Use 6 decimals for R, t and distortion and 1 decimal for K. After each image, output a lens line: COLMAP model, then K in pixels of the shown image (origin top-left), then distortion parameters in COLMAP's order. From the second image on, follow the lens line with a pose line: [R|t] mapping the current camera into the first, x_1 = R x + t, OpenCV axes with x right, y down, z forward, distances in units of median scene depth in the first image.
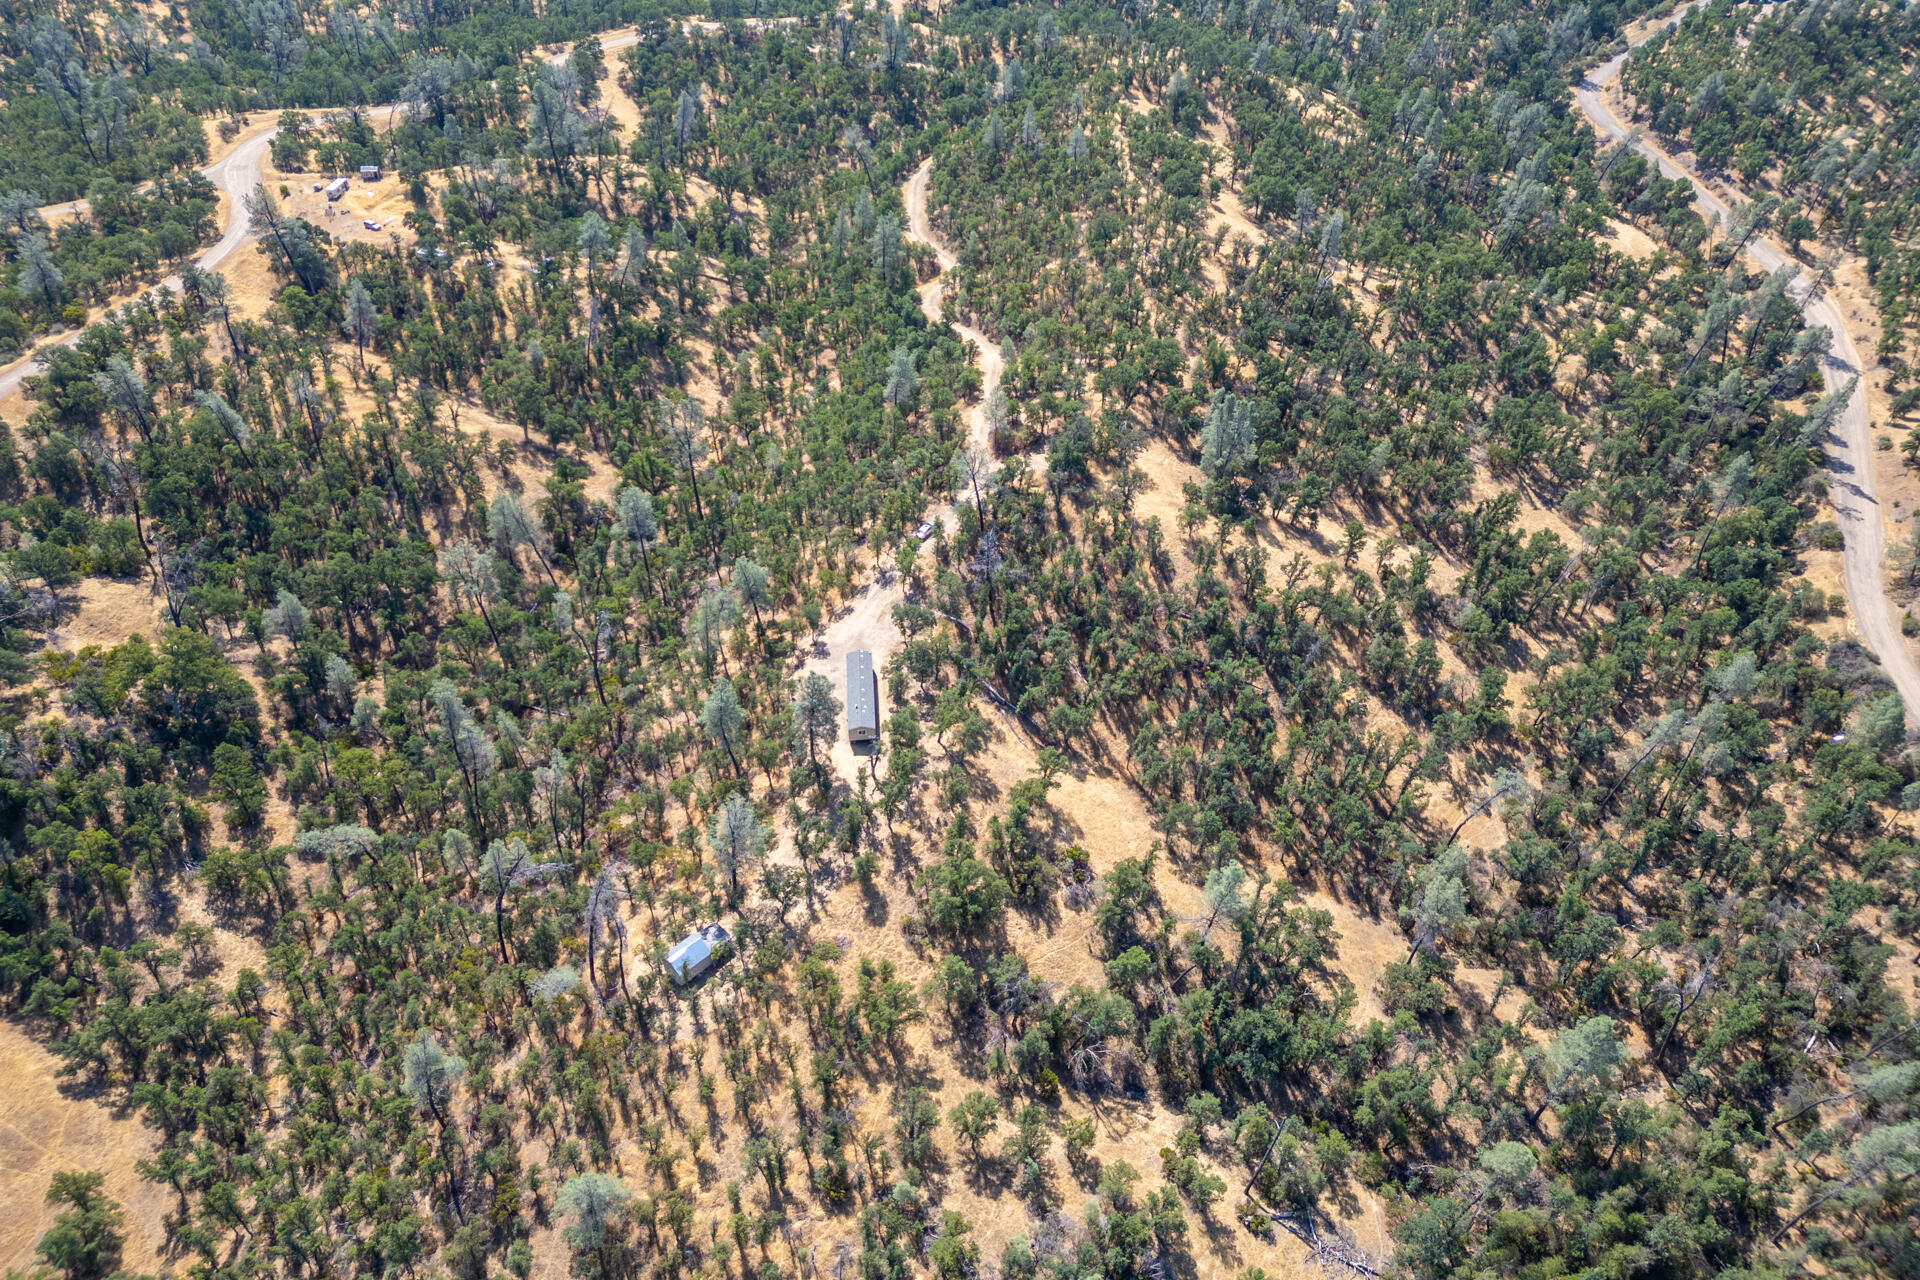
lens RADIAL K [[1342.0, 0, 956.0], [0, 1342.0, 636.6], [0, 0, 1]] dist [0.054038, -0.026838]
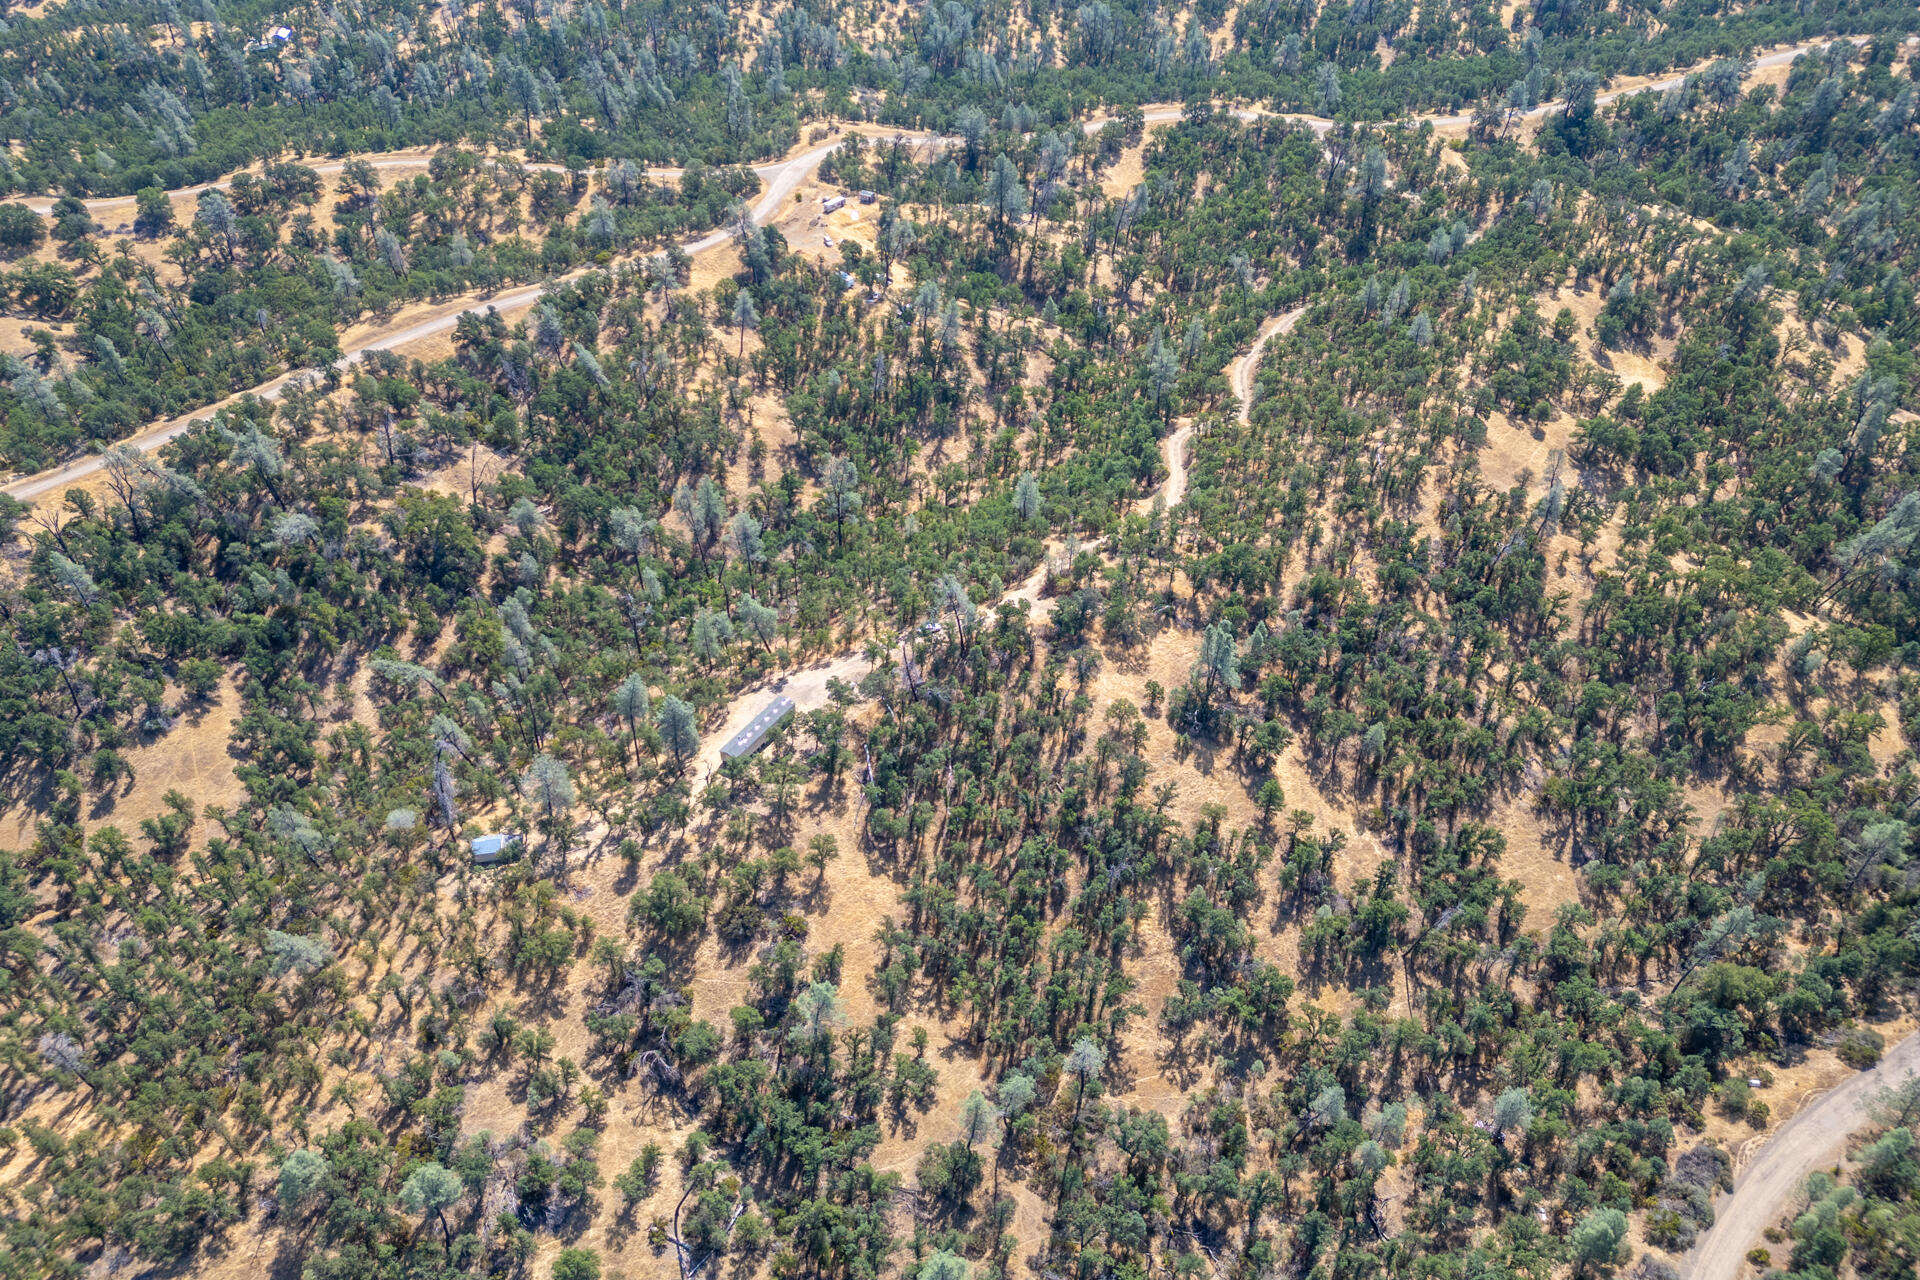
lens RADIAL K [[1342.0, 0, 967.7], [0, 1342.0, 633.7], [0, 0, 1]] dist [0.054038, -0.026838]
pose [[0.802490, 0.379057, -0.460788, 0.633013], [-0.371319, 0.921774, 0.111603, -0.254220], [0.467046, 0.081539, 0.880465, -0.014890]]
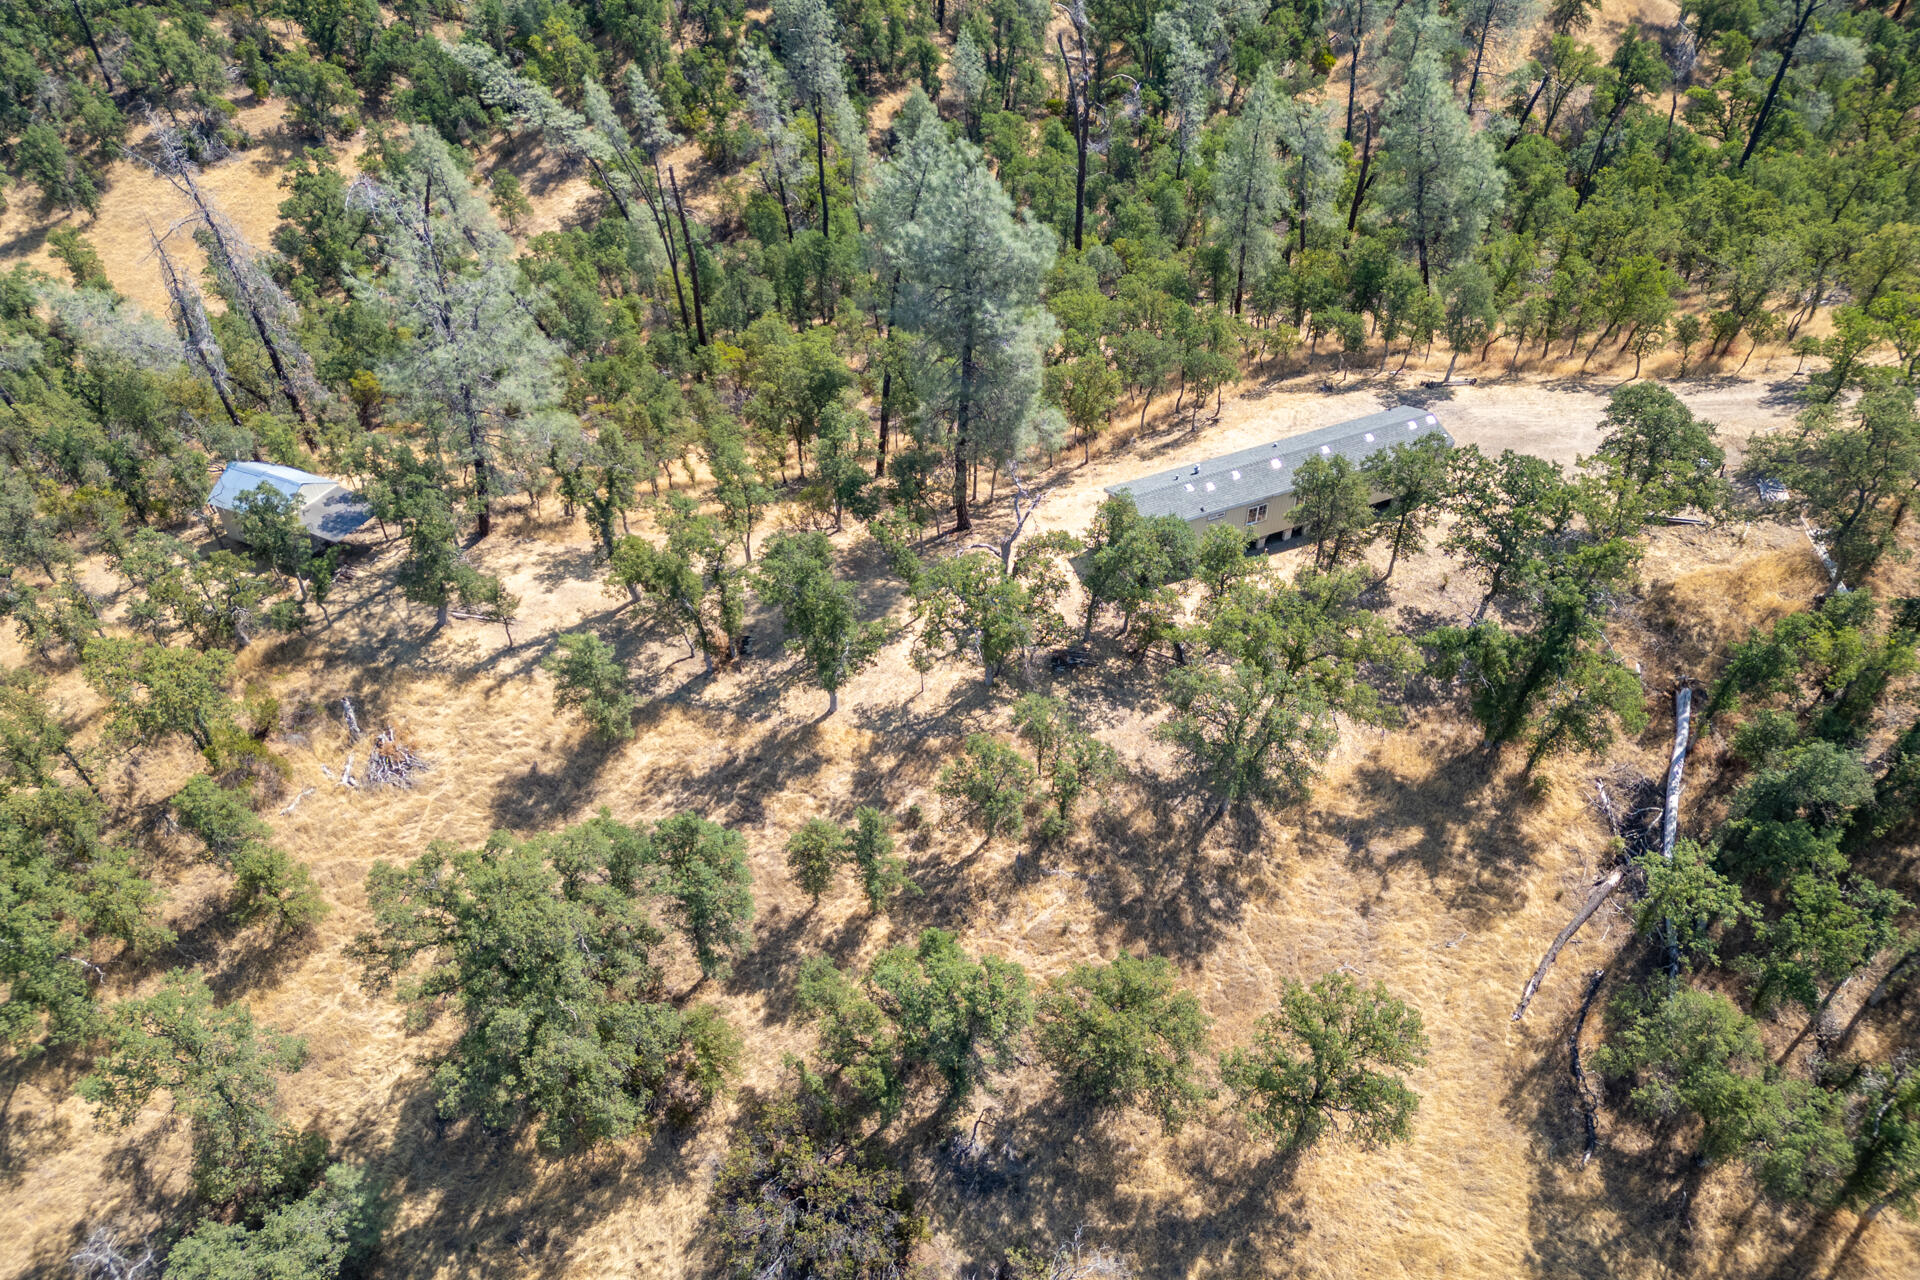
lens RADIAL K [[1342.0, 0, 946.9], [0, 1342.0, 637.6], [0, 0, 1]] dist [0.054038, -0.026838]
pose [[0.331772, 0.609681, -0.719873, 0.164611], [-0.576564, 0.735032, 0.356795, 0.000772], [0.746660, 0.296678, 0.595383, 0.763456]]
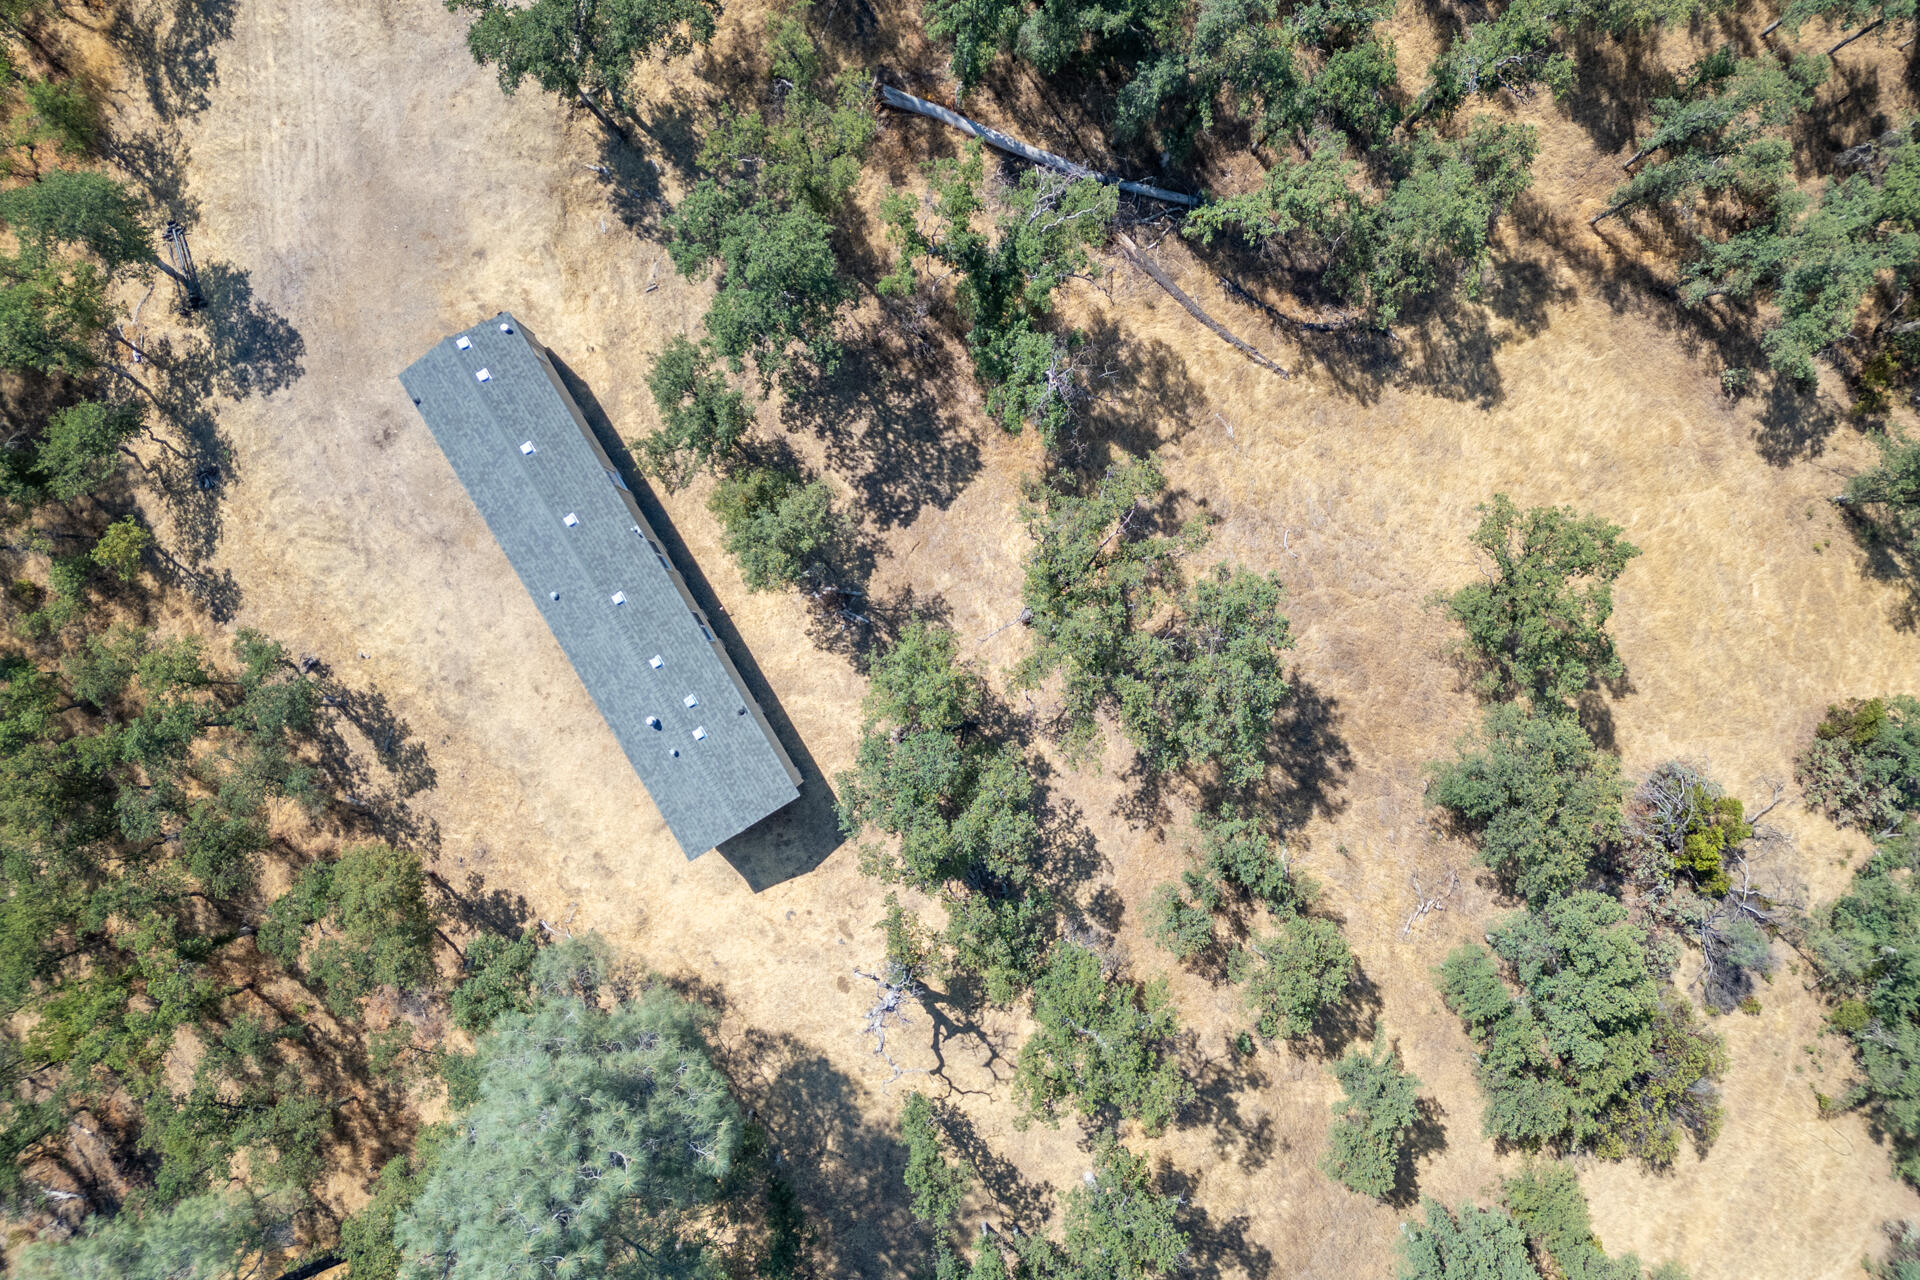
lens RADIAL K [[1342.0, 0, 962.9], [0, 1342.0, 646.7], [0, 0, 1]] dist [0.054038, -0.026838]
pose [[0.894674, -0.445710, 0.030001, -0.031112], [0.252758, 0.560448, 0.788677, -0.106929], [-0.368335, -0.698026, 0.614075, 0.852052]]
